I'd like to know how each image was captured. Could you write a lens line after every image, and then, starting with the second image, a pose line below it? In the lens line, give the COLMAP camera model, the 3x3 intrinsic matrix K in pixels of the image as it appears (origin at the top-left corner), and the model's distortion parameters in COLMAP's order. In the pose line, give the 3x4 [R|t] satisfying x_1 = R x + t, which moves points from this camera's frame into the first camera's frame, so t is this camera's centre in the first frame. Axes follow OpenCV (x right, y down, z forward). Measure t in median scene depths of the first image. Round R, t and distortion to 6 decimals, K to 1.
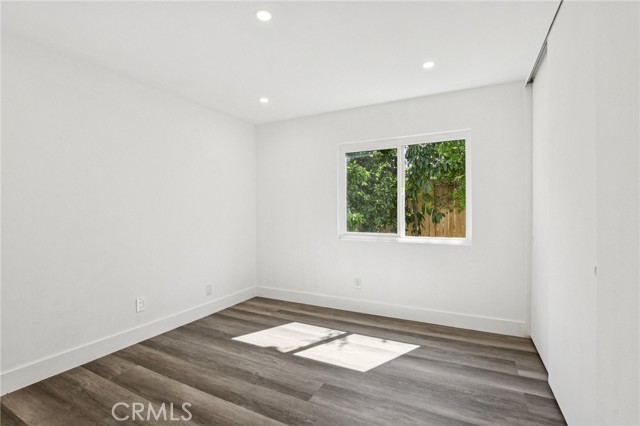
lens RADIAL K [[293.1, 0, 321.3], [0, 293.1, 211.8], [0, 0, 1]] dist [-0.028256, 0.002446]
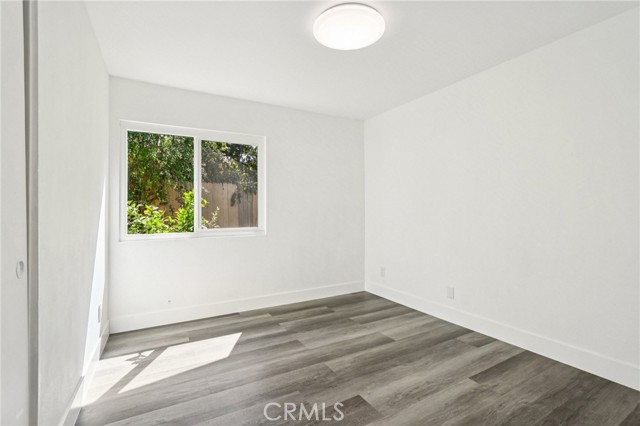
lens RADIAL K [[293.1, 0, 323.5], [0, 293.1, 213.9], [0, 0, 1]] dist [-0.028256, 0.002446]
pose [[0.538691, -0.011825, 0.842420, -0.363966], [-0.004609, 0.999845, 0.016983, 0.003075], [-0.842491, -0.013031, 0.538553, 0.149210]]
